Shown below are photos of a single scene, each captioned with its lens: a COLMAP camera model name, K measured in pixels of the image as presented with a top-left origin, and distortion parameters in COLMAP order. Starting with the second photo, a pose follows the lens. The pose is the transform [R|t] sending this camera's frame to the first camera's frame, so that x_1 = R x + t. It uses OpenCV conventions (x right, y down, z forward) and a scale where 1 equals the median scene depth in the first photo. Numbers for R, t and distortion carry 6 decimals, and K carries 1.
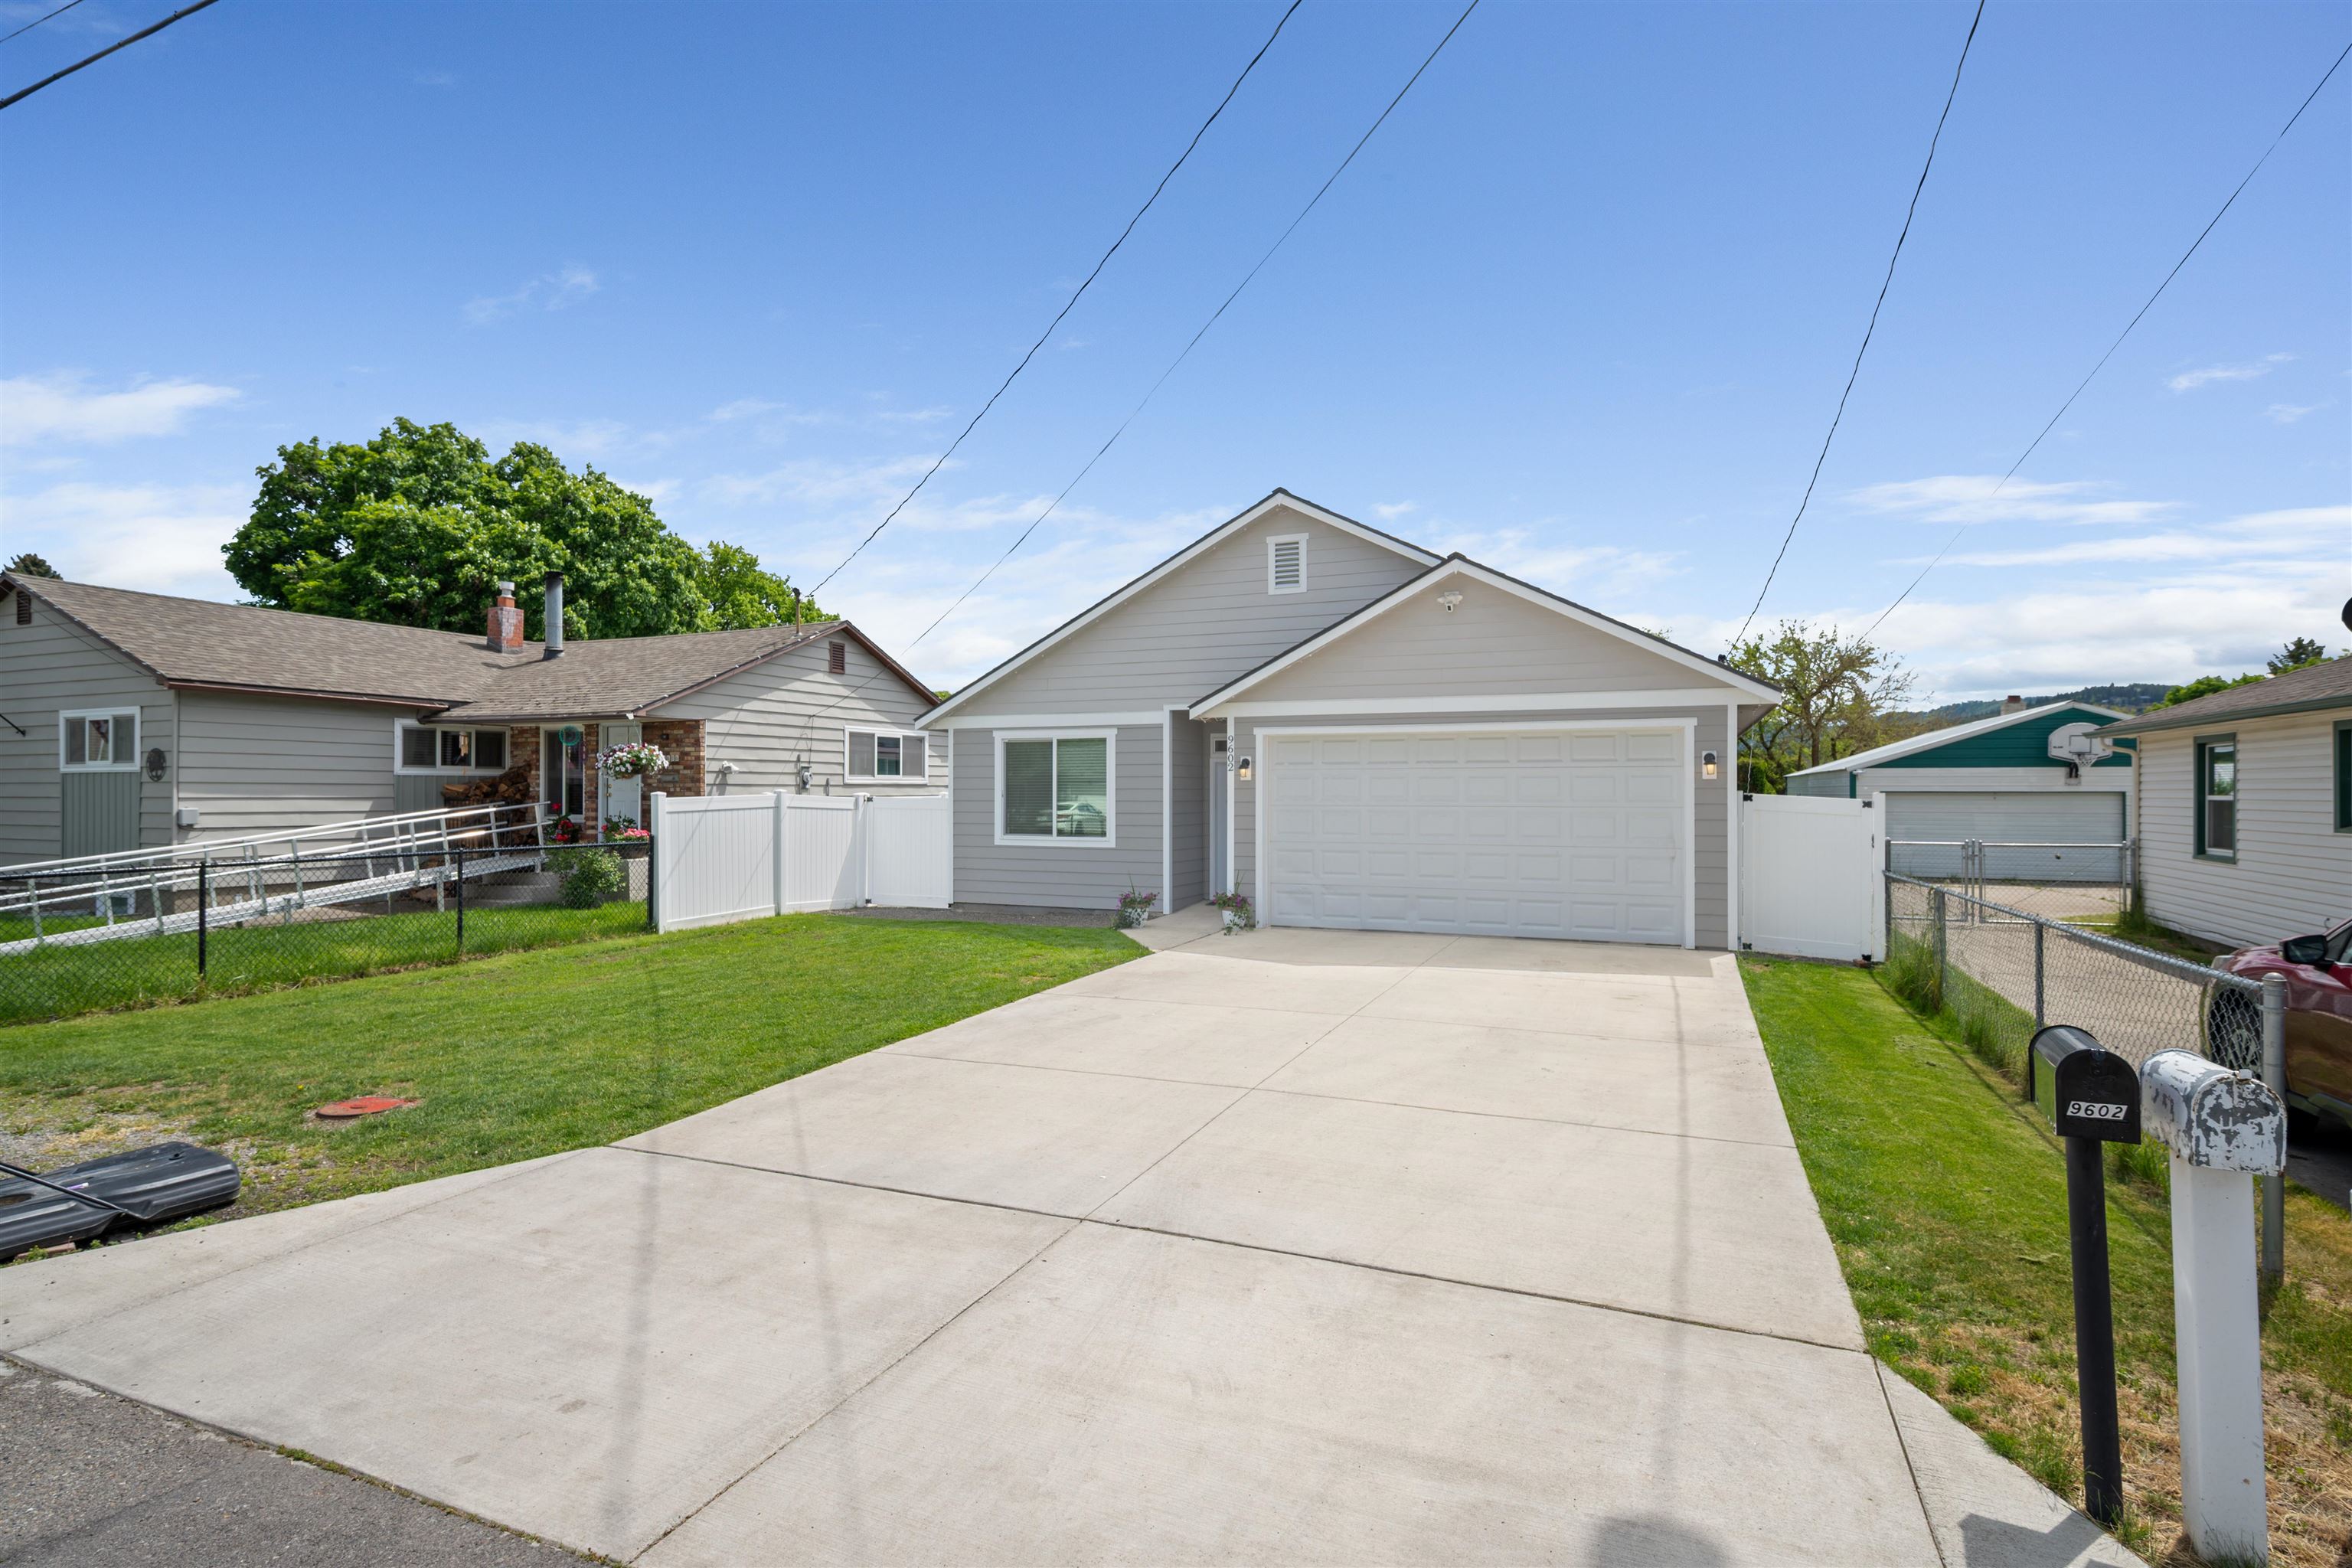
lens RADIAL K [[1163.6, 0, 1176.0], [0, 1163.6, 784.0], [0, 0, 1]] dist [-0.000972, 0.000036]
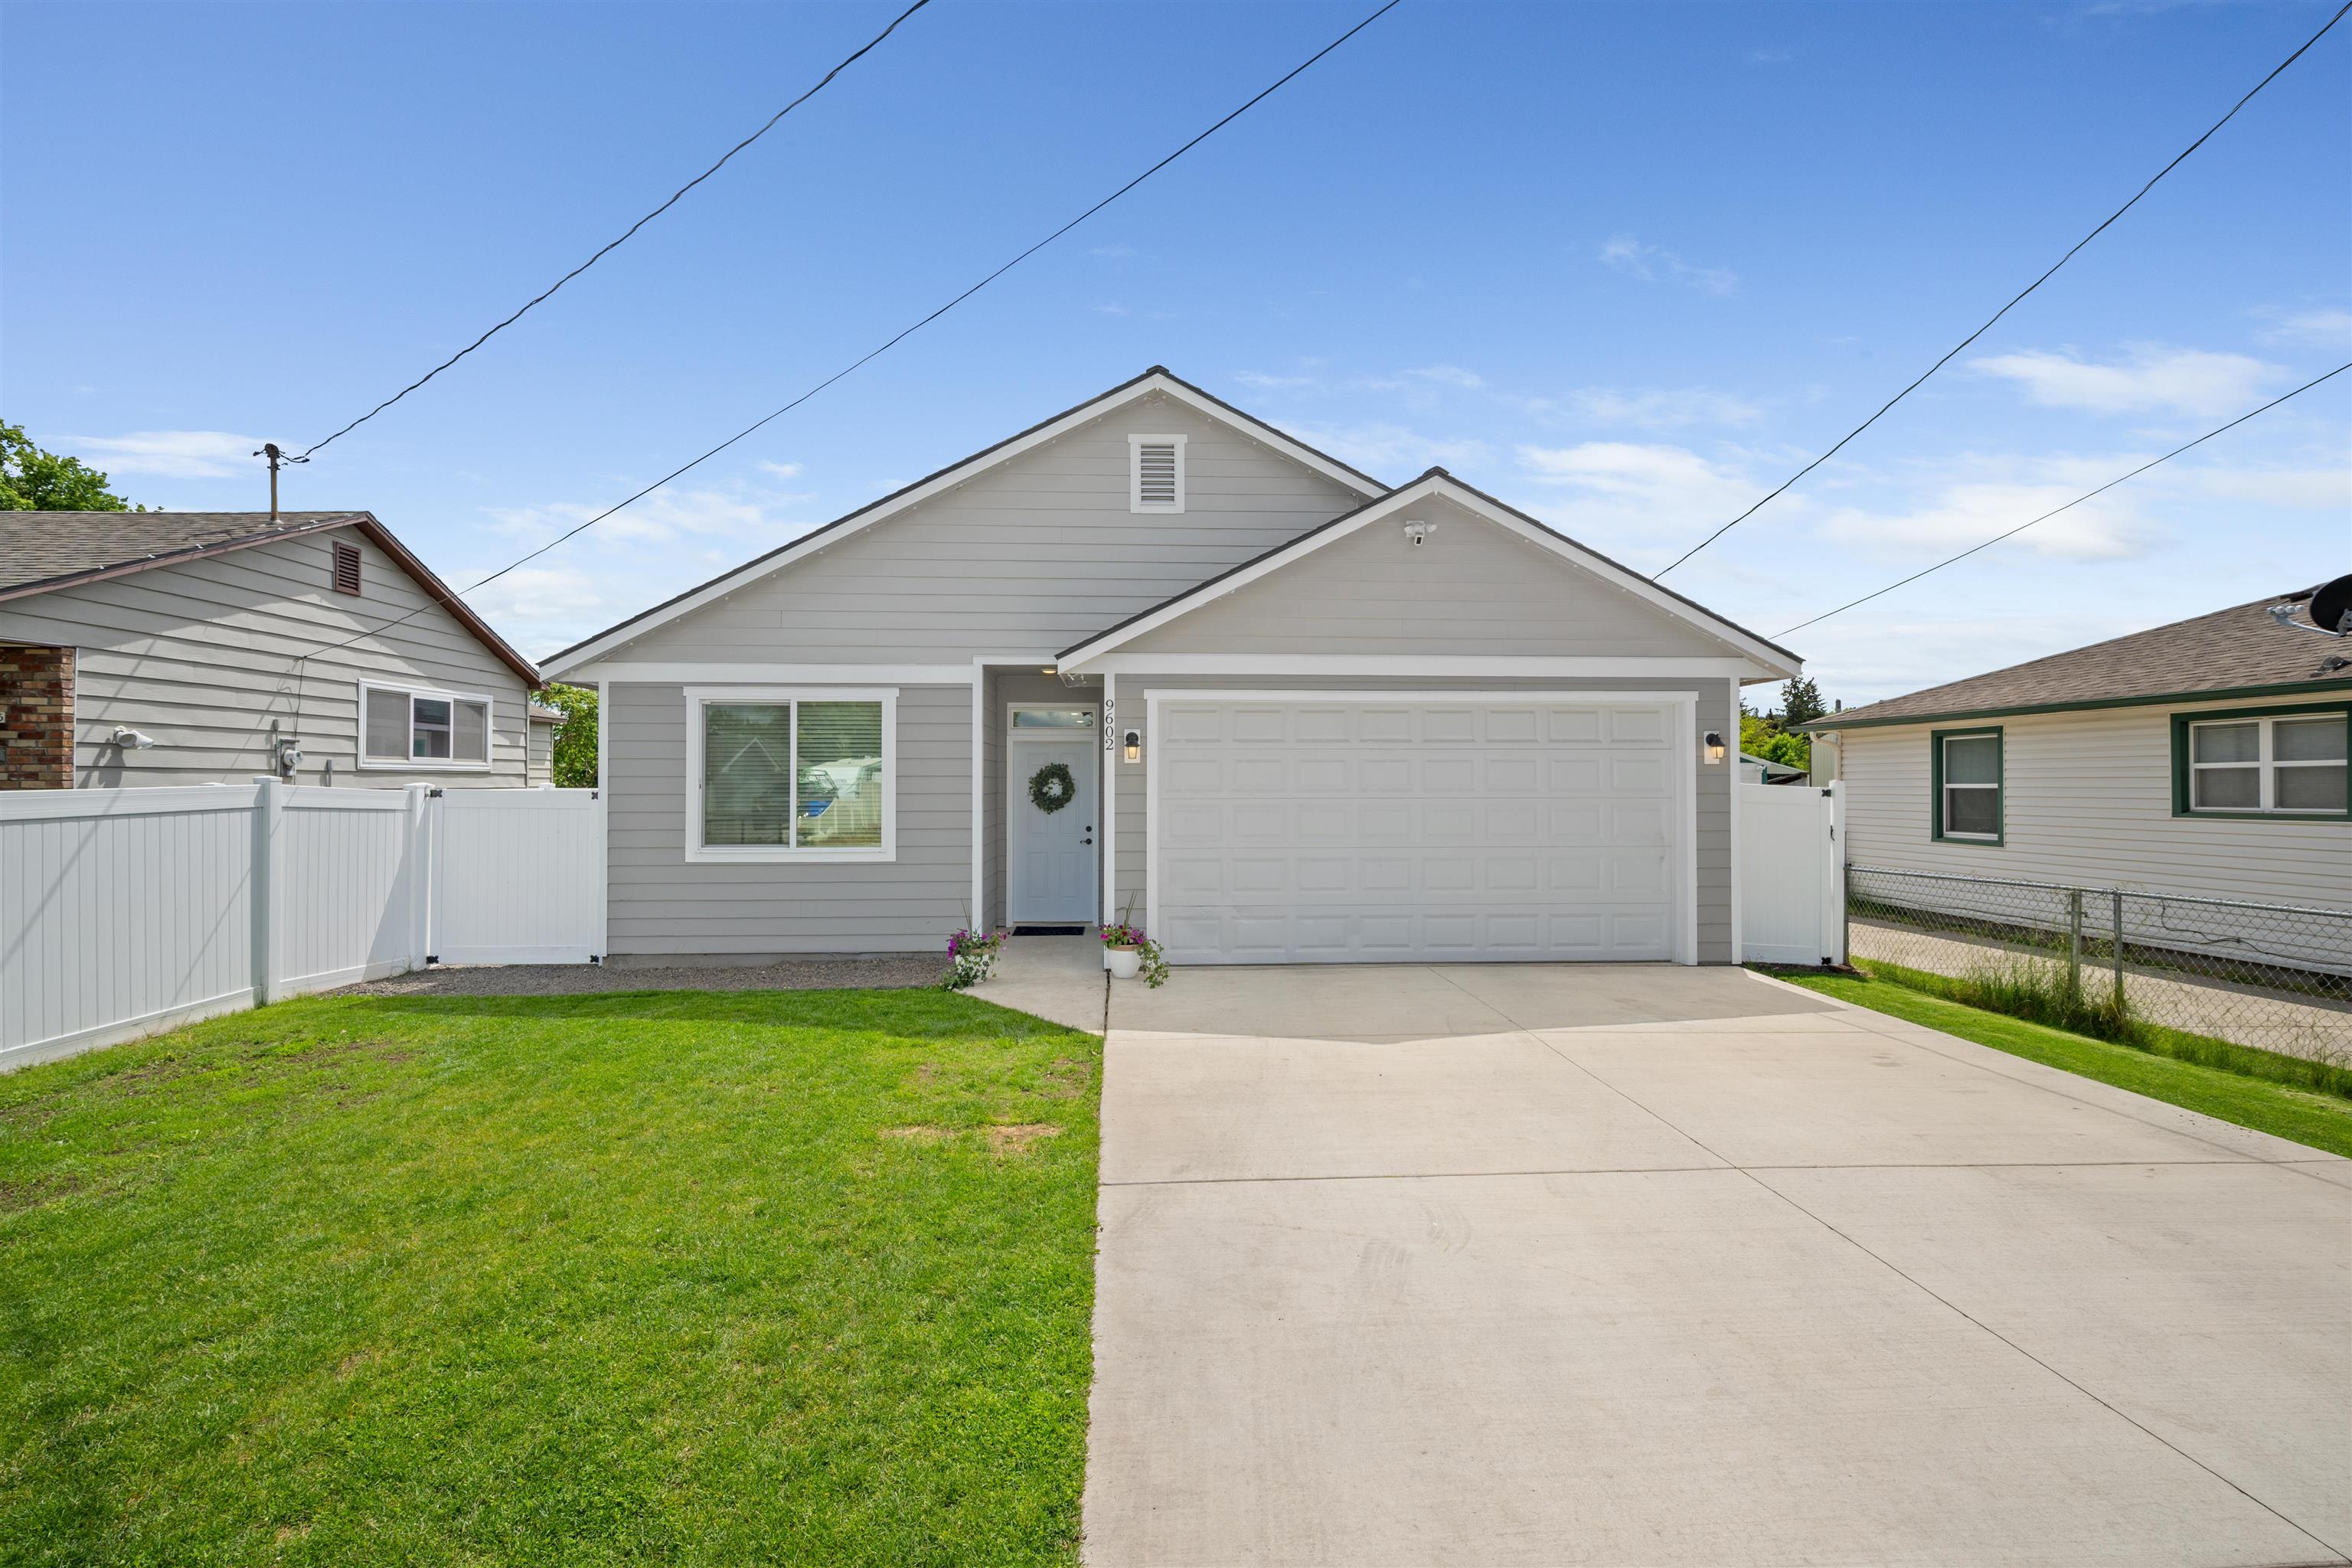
lens RADIAL K [[1058.4, 0, 1177.1], [0, 1058.4, 770.0], [0, 0, 1]] dist [0.002848, 0.000448]
pose [[0.897717, 0.005402, 0.440540, -0.173322], [-0.001620, 0.999959, -0.008962, 0.005645], [-0.440570, 0.007332, 0.897688, 0.354863]]
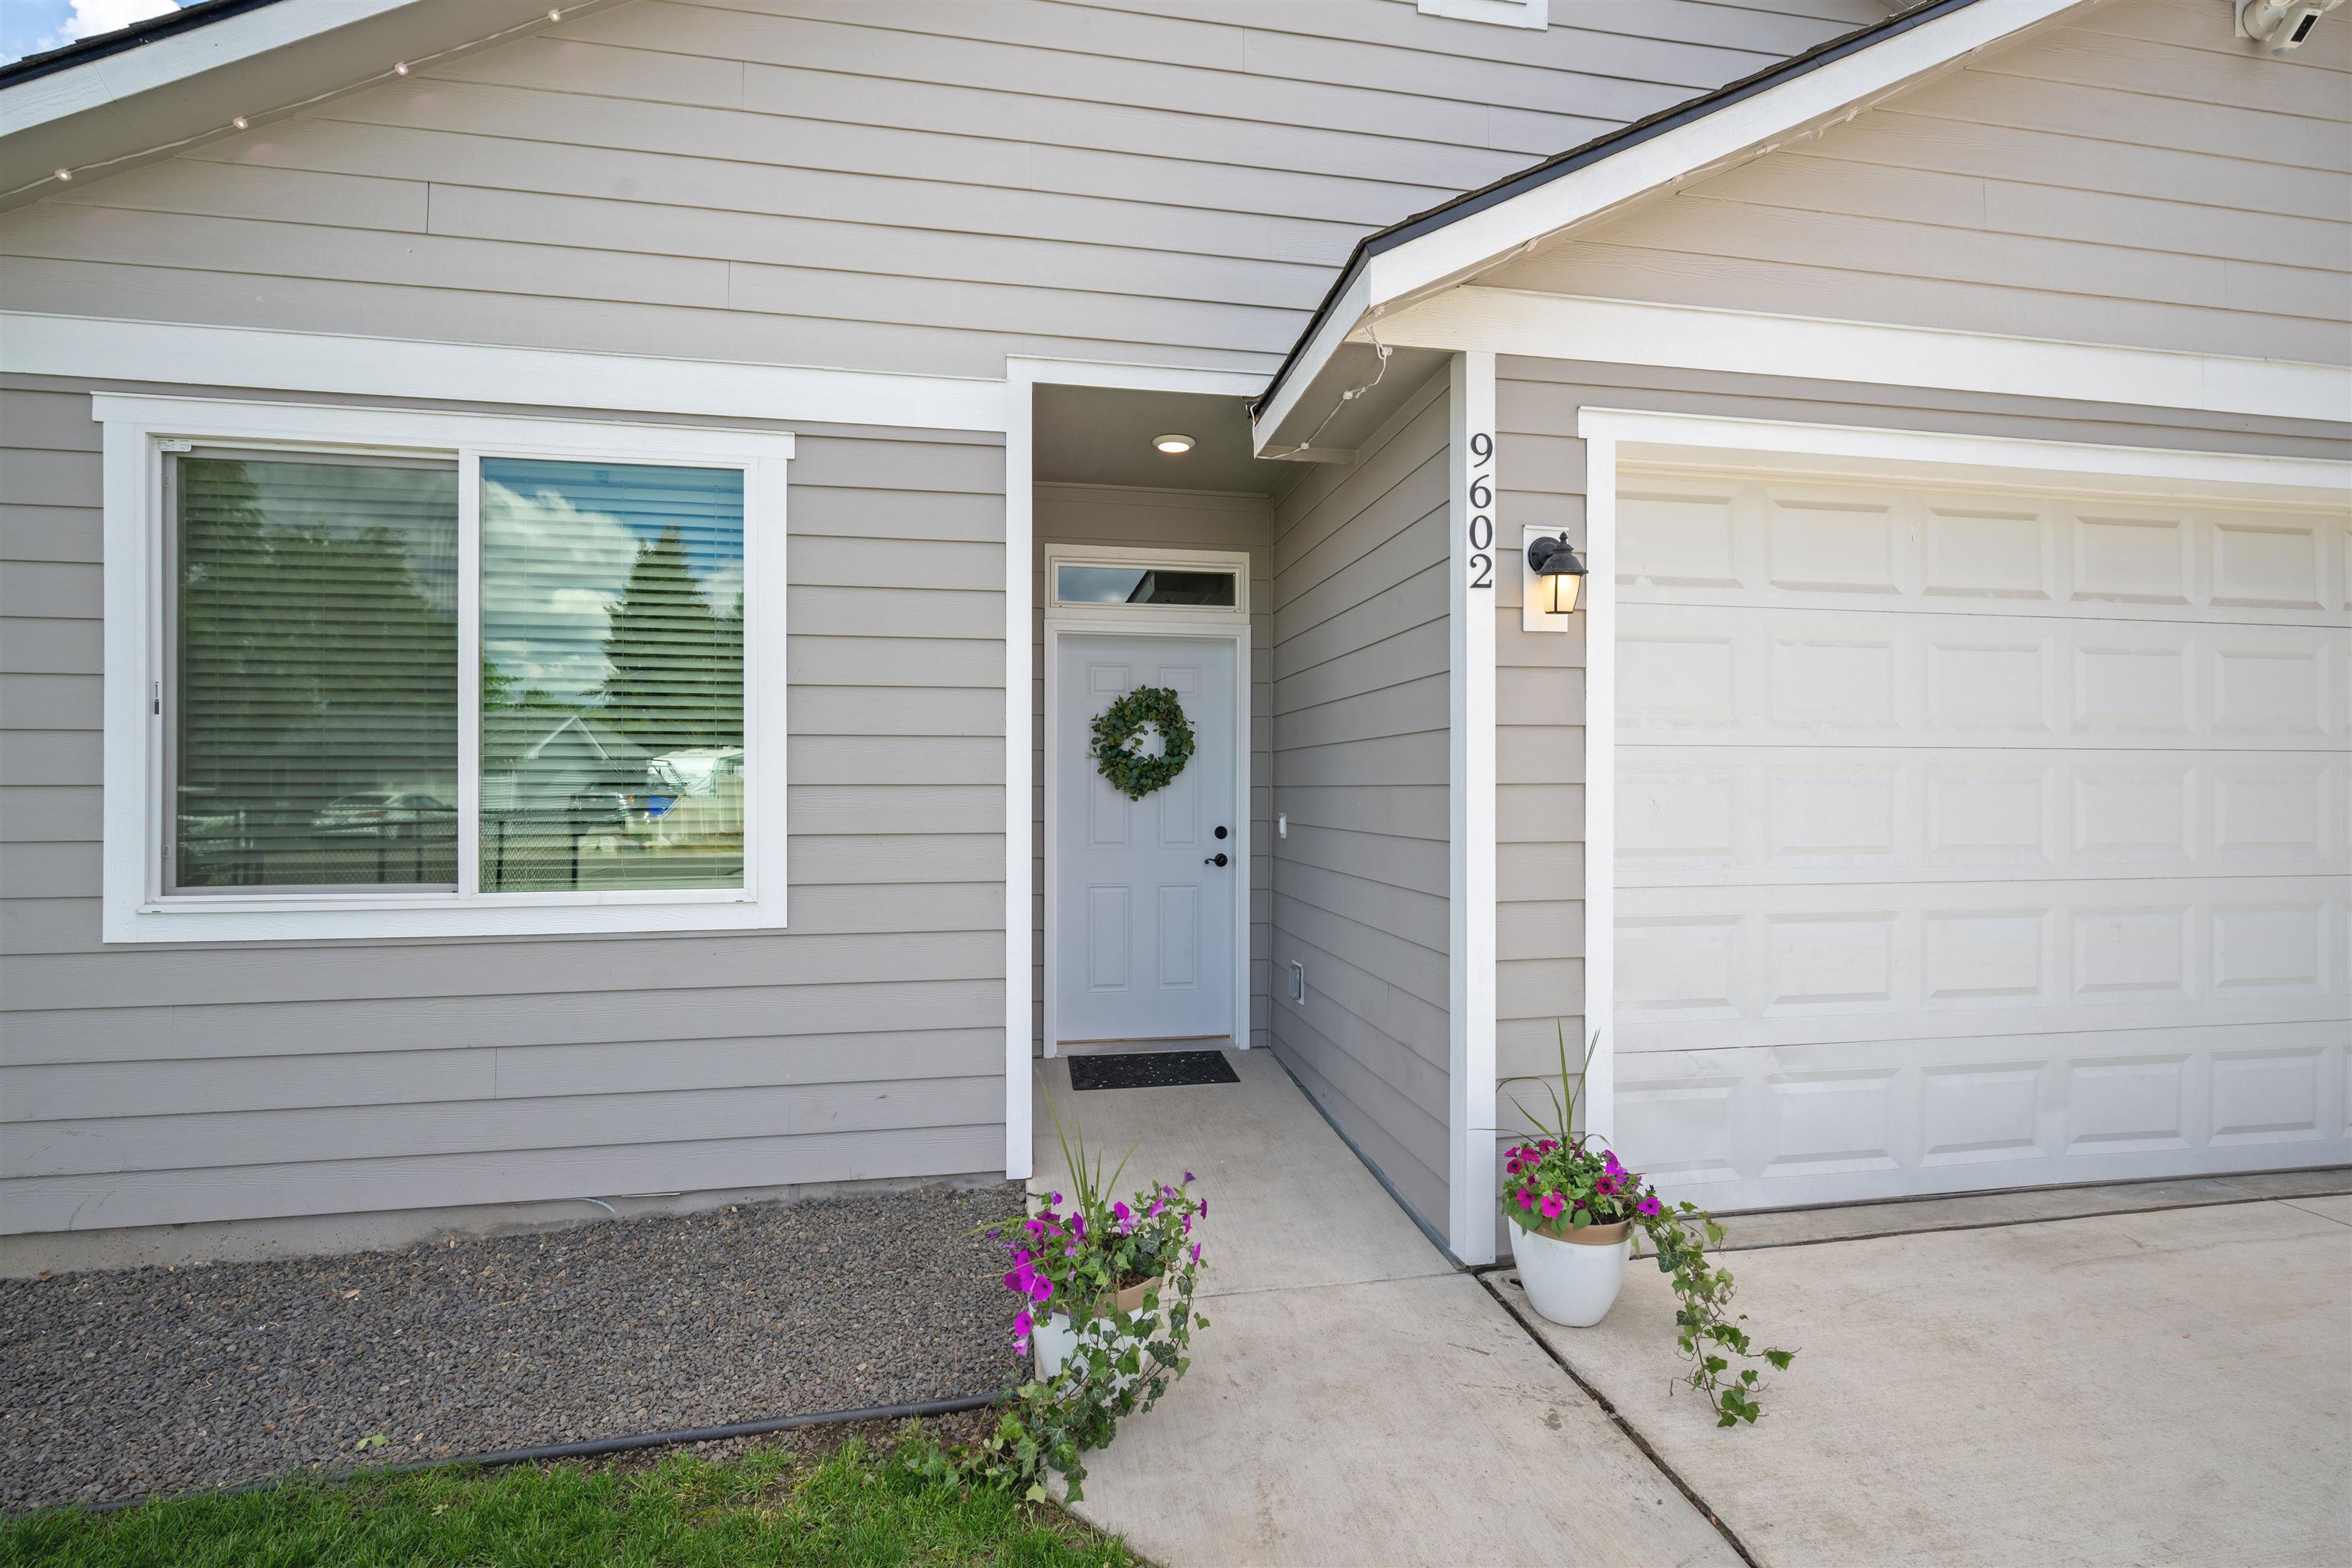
lens RADIAL K [[1042.6, 0, 1178.1], [0, 1042.6, 790.5], [0, 0, 1]] dist [0.004813, 0.000386]
pose [[0.837762, -0.000489, 0.546035, -0.099313], [-0.003119, 0.999979, 0.005681, 0.023898], [-0.546027, -0.006463, 0.837743, 0.751835]]
